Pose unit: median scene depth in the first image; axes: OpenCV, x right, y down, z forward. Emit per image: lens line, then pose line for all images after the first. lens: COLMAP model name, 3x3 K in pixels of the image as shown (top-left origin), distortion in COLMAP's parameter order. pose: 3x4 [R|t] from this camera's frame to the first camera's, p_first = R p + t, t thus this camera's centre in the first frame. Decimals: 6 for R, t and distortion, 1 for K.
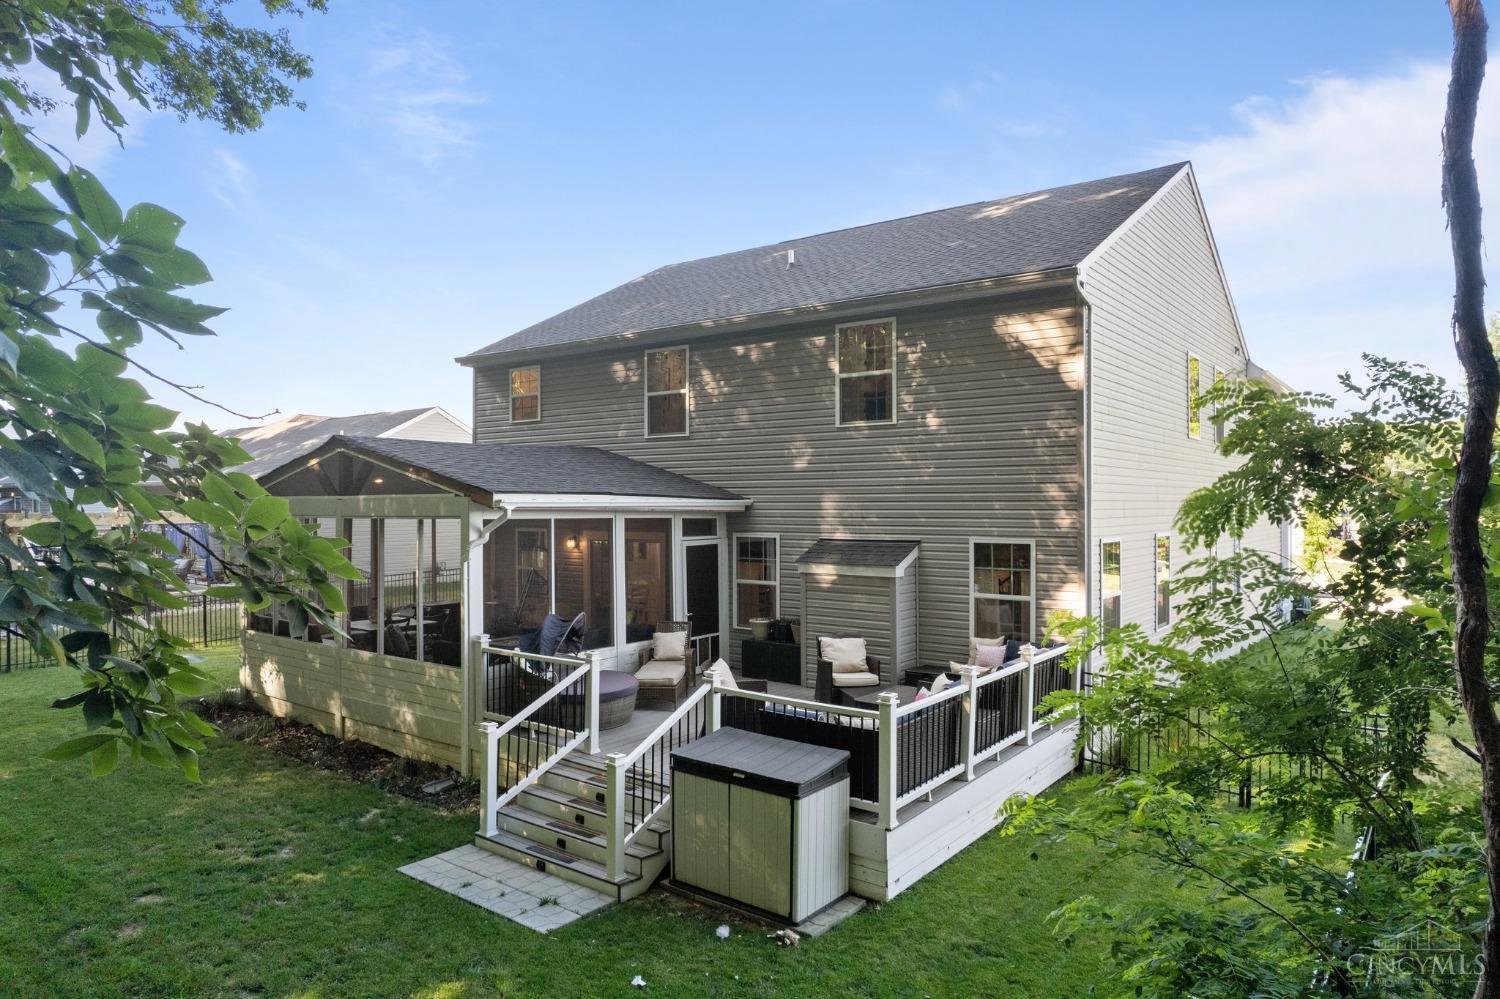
lens RADIAL K [[951.6, 0, 746.6], [0, 951.6, 496.5], [0, 0, 1]] dist [-0.040537, 0.027120]
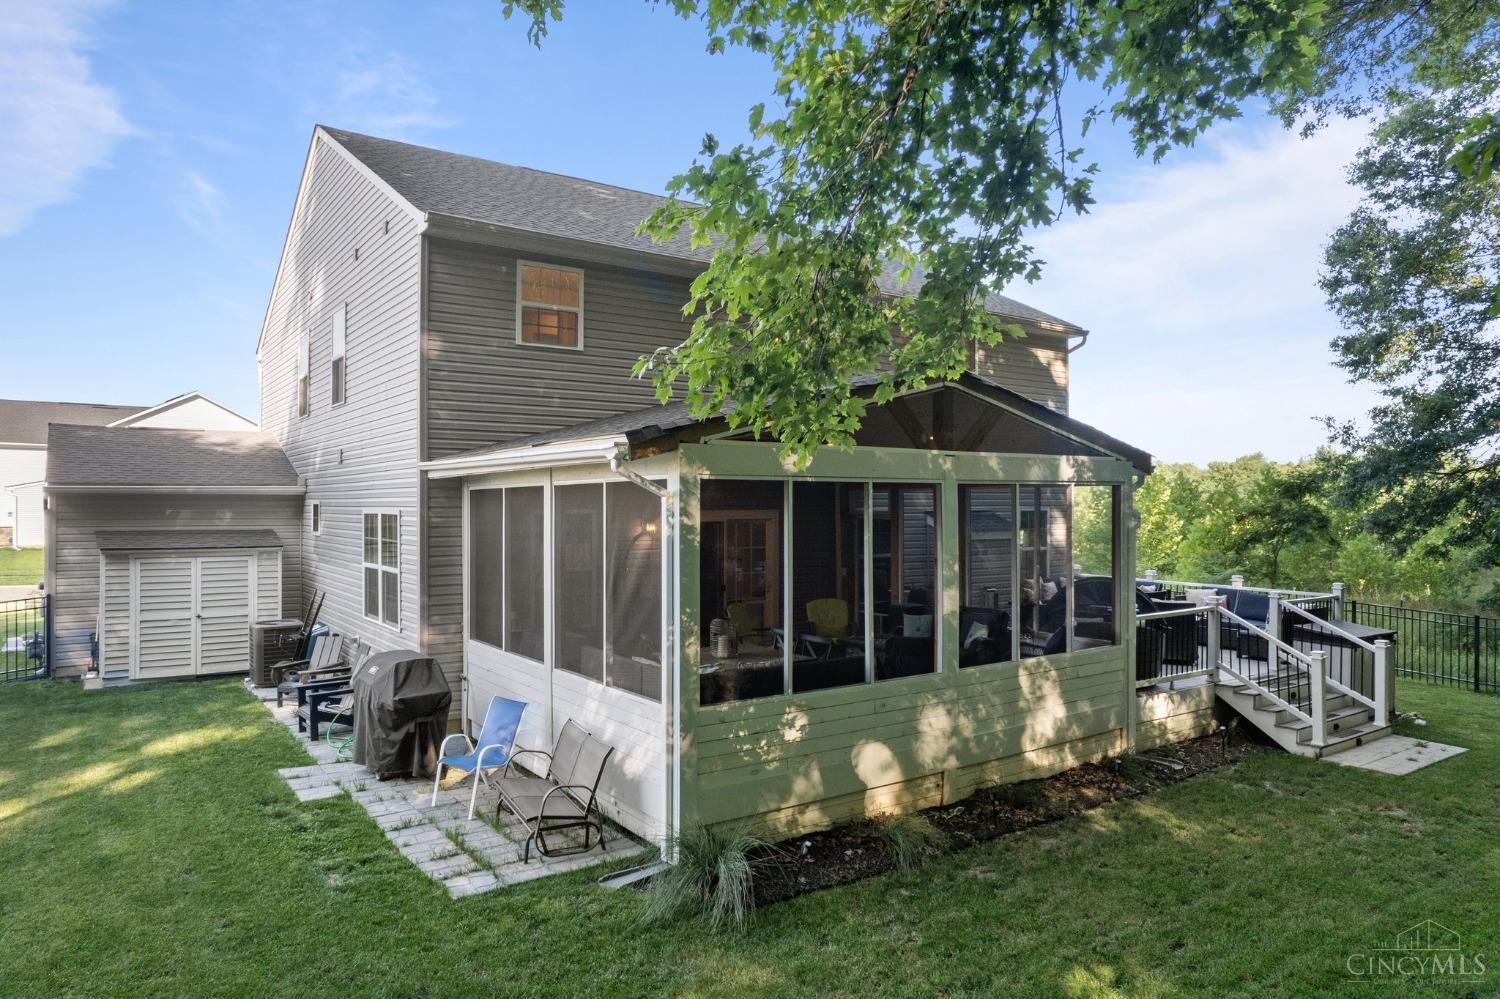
lens RADIAL K [[951.6, 0, 745.8], [0, 951.6, 502.6], [0, 0, 1]] dist [-0.040537, 0.027120]
pose [[0.294102, 0.008146, 0.955739, -1.052867], [-0.001517, 0.999966, -0.008057, 0.042567], [-0.955773, 0.000920, 0.294105, 0.874999]]
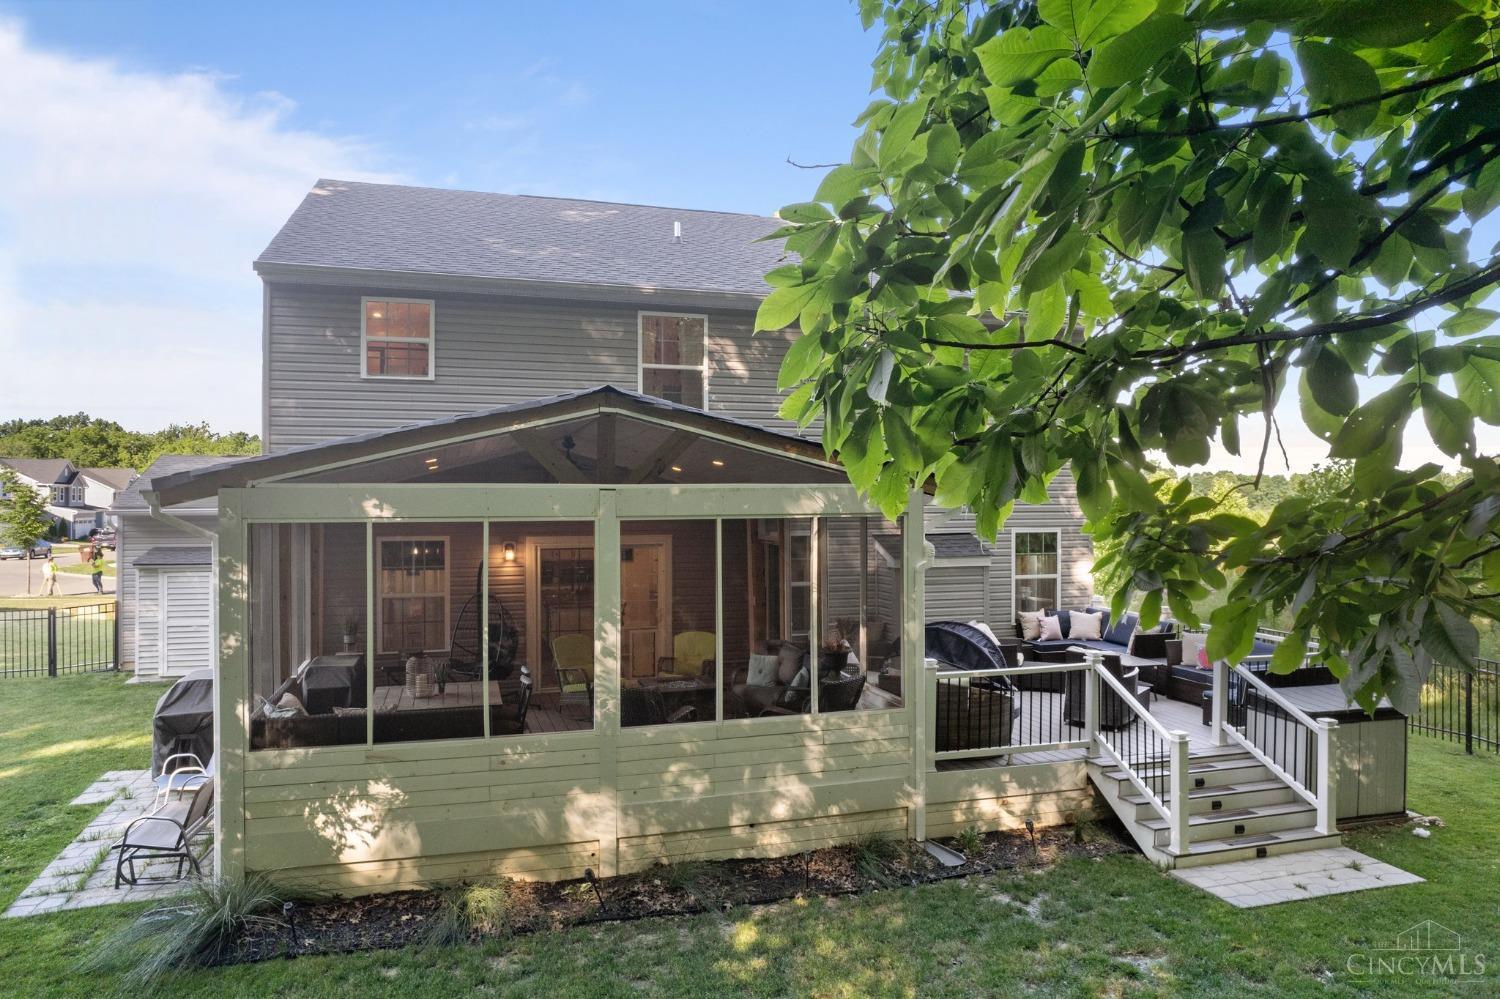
lens RADIAL K [[951.6, 0, 737.9], [0, 951.6, 501.2], [0, 0, 1]] dist [-0.040537, 0.027120]
pose [[0.578352, 0.007755, 0.815750, -0.825278], [0.000262, 0.999953, -0.009691, 0.018405], [-0.815787, 0.005819, 0.578323, 0.536562]]
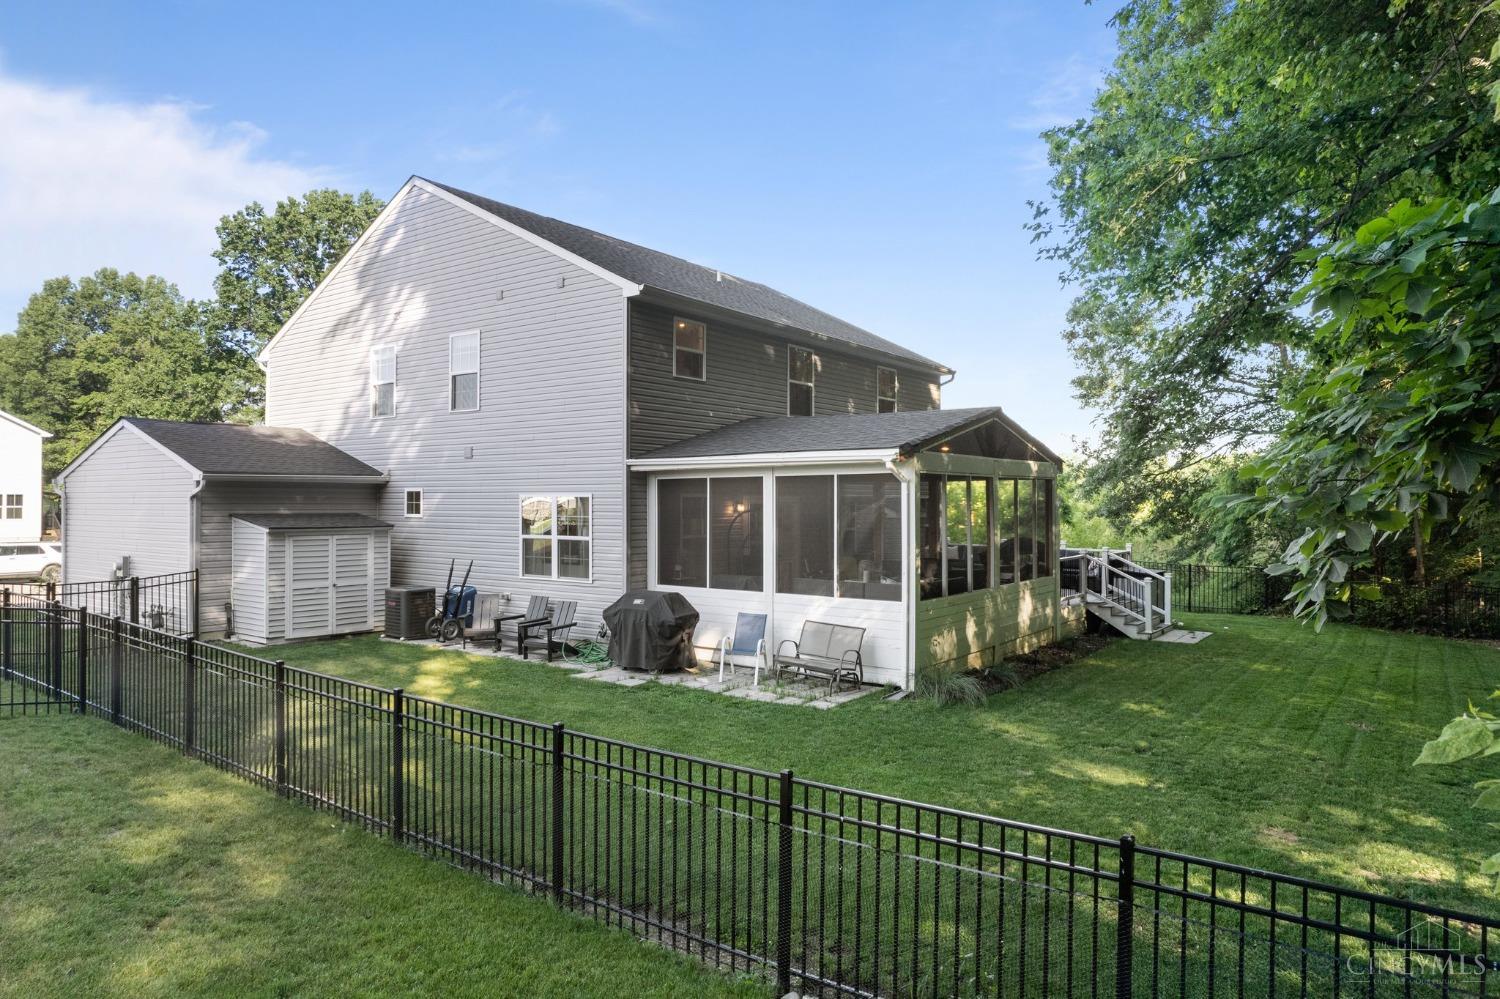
lens RADIAL K [[951.6, 0, 745.2], [0, 951.6, 503.7], [0, 0, 1]] dist [-0.040537, 0.027120]
pose [[-0.021195, 0.004442, 0.999766, -1.486602], [-0.000358, 0.999990, -0.004450, 0.059011], [-0.999775, -0.000452, -0.021193, 1.243748]]
